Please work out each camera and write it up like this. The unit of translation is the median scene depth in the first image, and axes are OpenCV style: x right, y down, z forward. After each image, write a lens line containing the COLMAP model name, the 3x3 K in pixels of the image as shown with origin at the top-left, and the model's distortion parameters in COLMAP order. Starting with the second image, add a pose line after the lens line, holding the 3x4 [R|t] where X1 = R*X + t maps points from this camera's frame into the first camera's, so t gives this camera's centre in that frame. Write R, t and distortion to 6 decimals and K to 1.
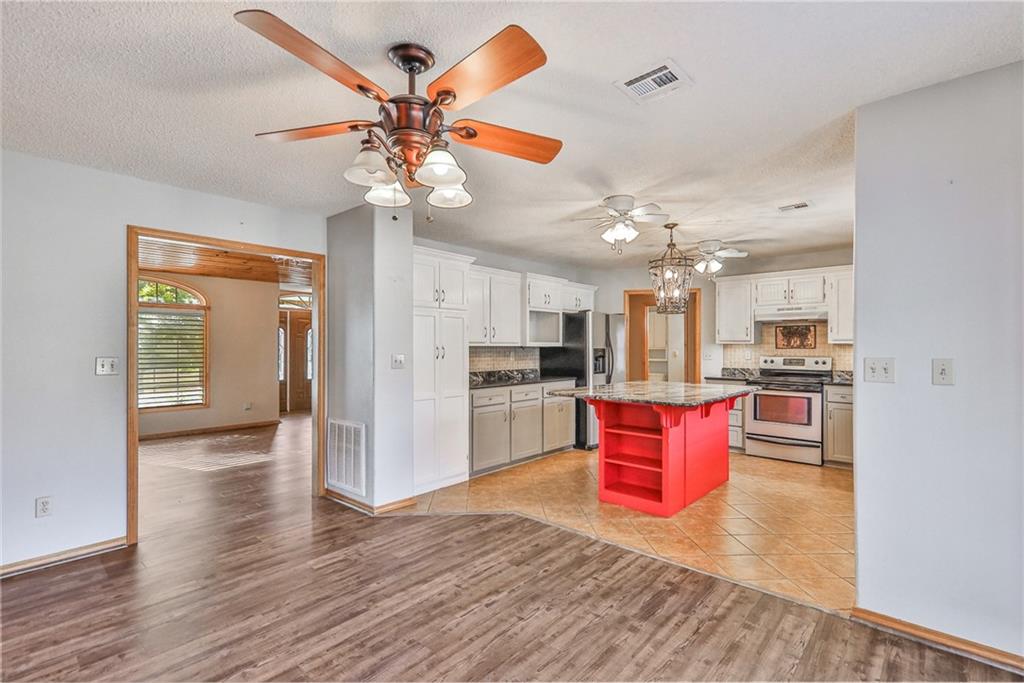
lens RADIAL K [[471.3, 0, 506.6], [0, 471.3, 344.2], [0, 0, 1]] dist [0.004448, 0.000447]
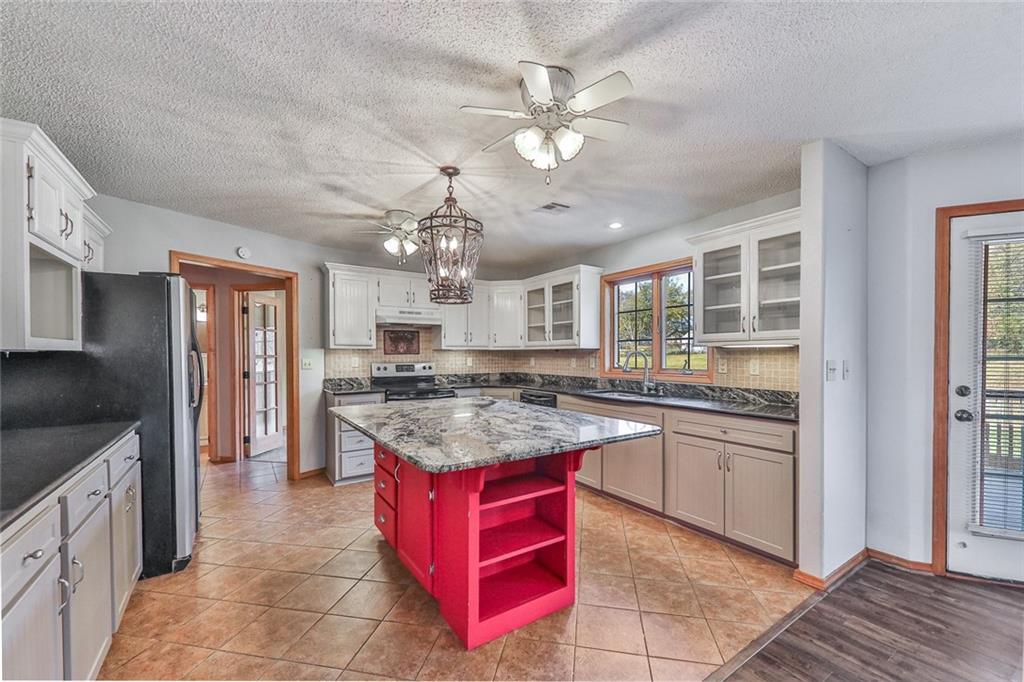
lens RADIAL K [[413.8, 0, 520.0], [0, 413.8, 355.4], [0, 0, 1]] dist [0.010774, -0.000210]
pose [[0.233426, -0.004839, 0.972362, -0.157969], [-0.001742, 0.999984, 0.005395, 0.006637], [-0.972373, -0.002953, 0.233414, 0.583265]]
